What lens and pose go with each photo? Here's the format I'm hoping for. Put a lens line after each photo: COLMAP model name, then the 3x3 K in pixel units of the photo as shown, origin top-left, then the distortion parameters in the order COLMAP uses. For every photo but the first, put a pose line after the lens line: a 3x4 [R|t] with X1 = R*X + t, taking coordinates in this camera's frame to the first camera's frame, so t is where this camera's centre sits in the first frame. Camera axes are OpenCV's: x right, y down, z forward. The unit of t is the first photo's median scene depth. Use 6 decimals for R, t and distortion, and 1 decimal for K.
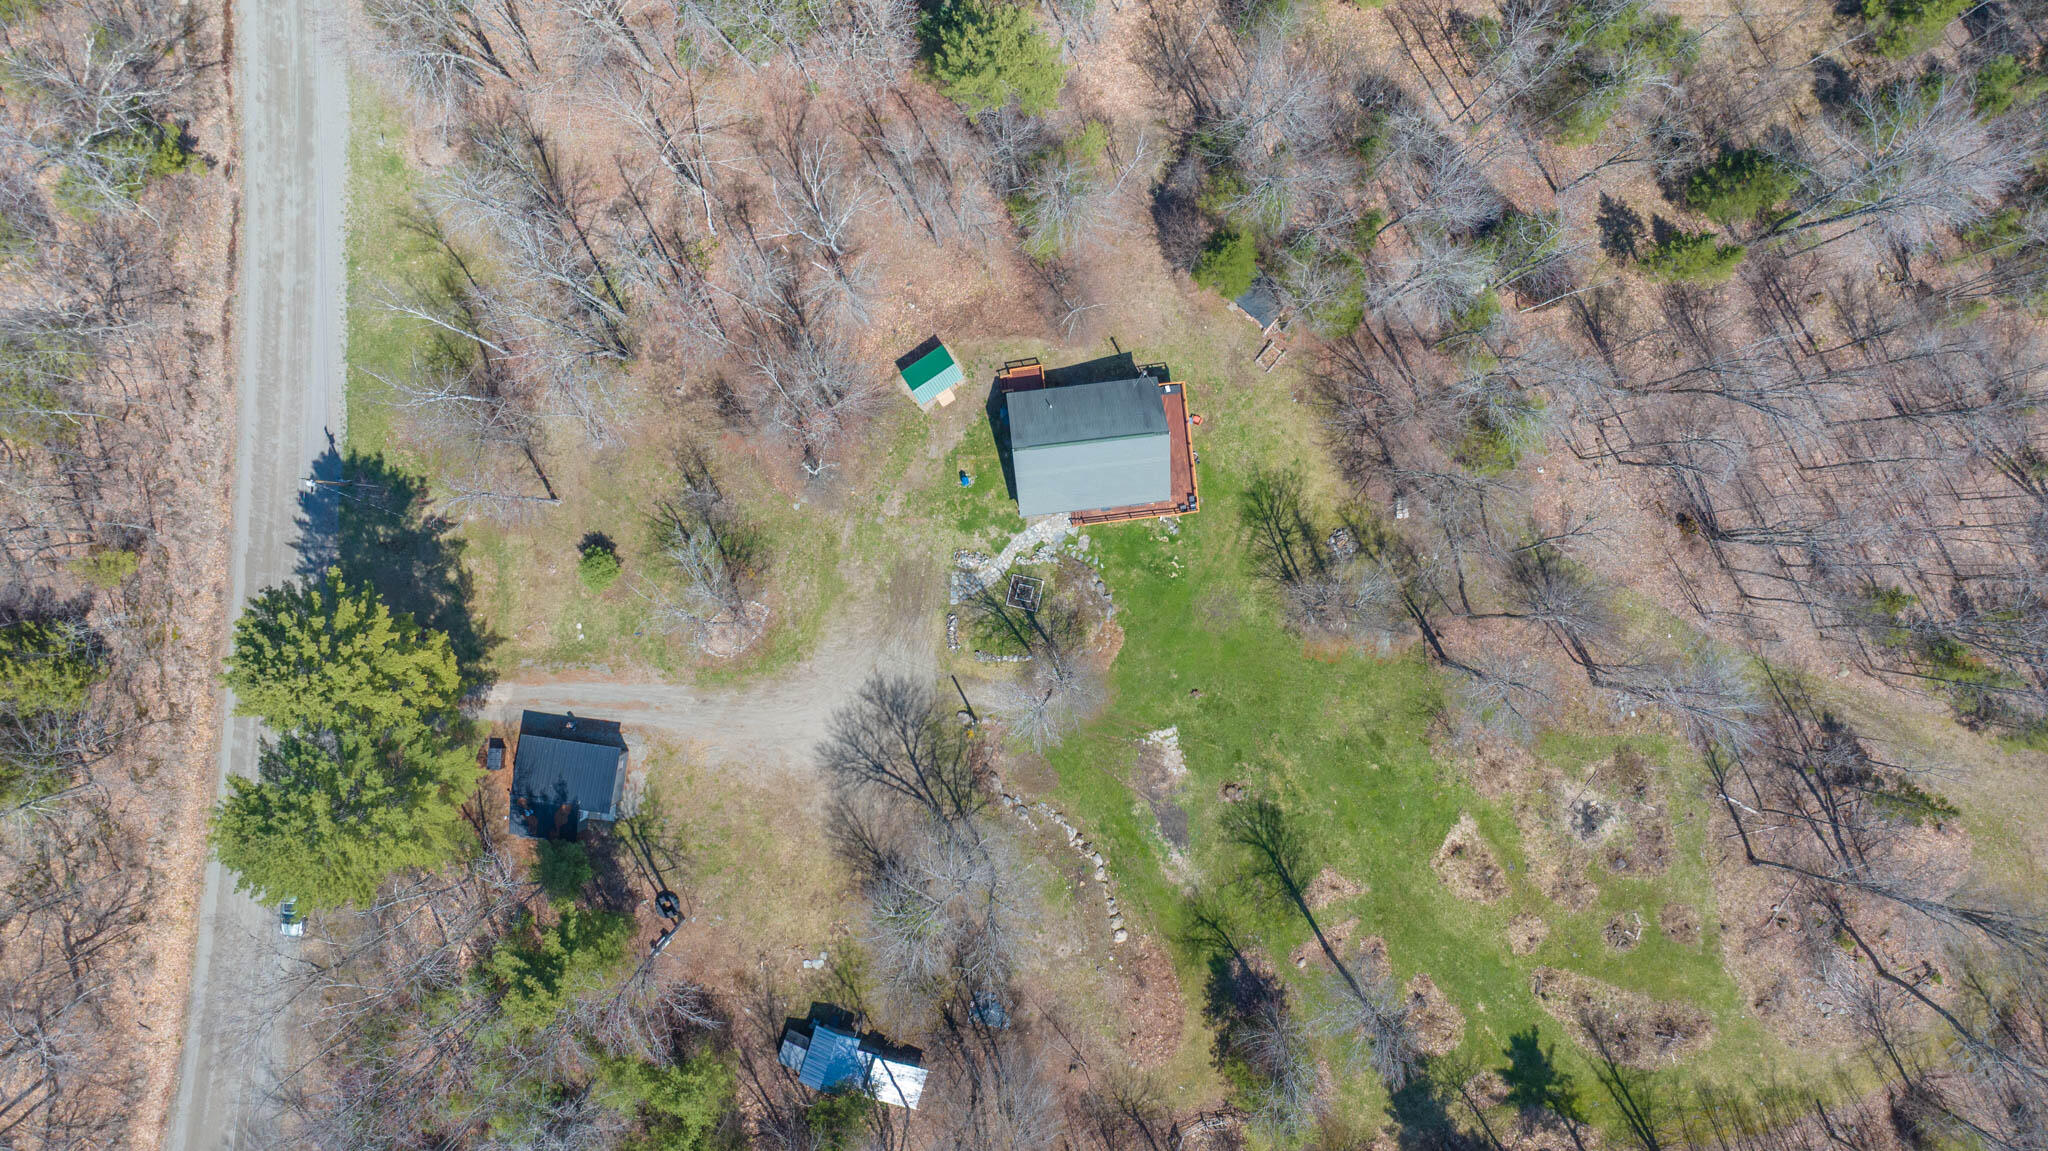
lens RADIAL K [[1455.4, 0, 1024.5], [0, 1455.4, 566.5], [0, 0, 1]] dist [-0.032366, 0.038293]
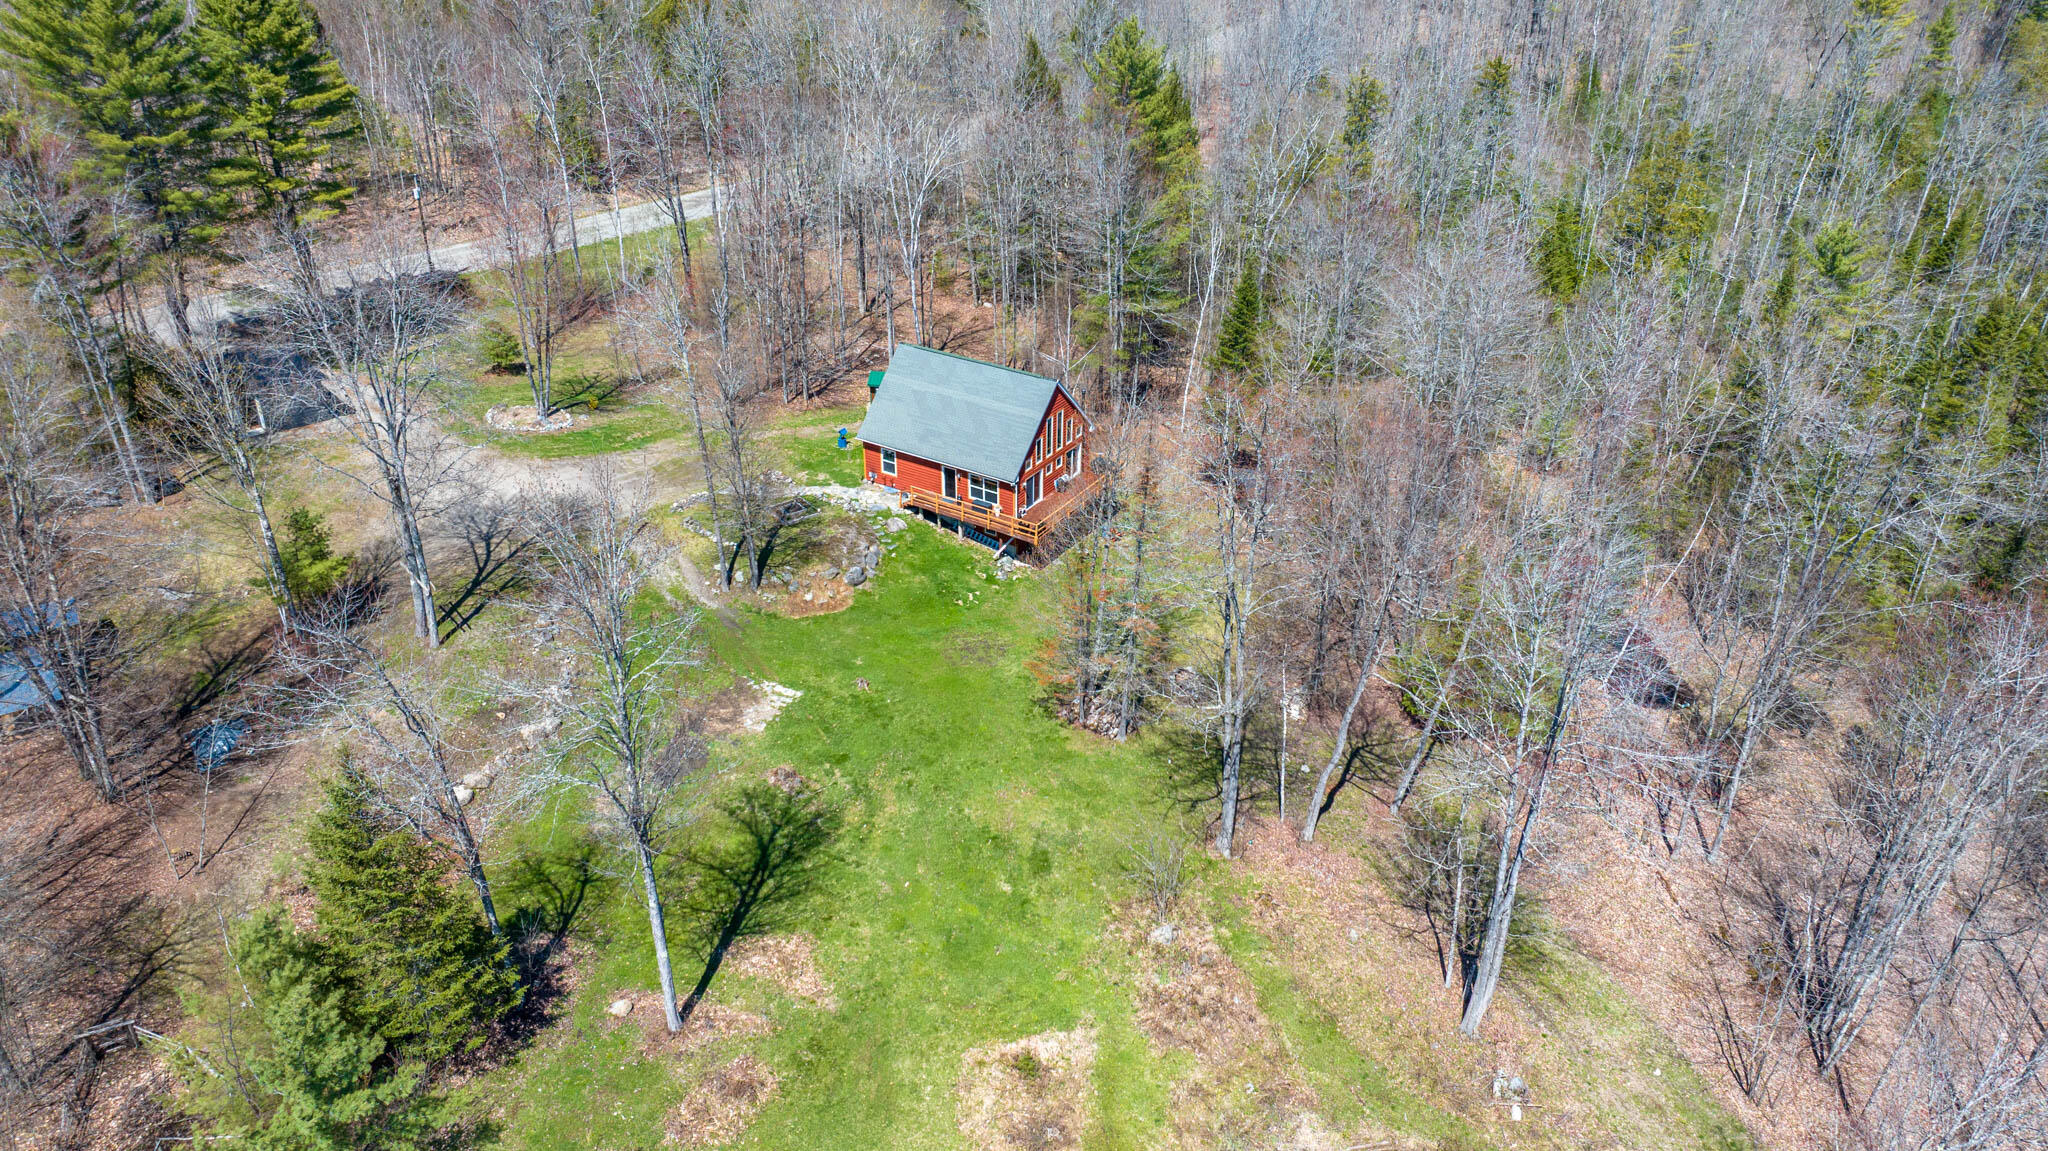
lens RADIAL K [[1455.4, 0, 1040.8], [0, 1455.4, 589.1], [0, 0, 1]] dist [-0.032366, 0.038293]
pose [[0.779034, 0.301051, -0.549977, 0.522024], [-0.626825, 0.393582, -0.672446, 0.455797], [0.014021, 0.868597, 0.495320, 0.645270]]
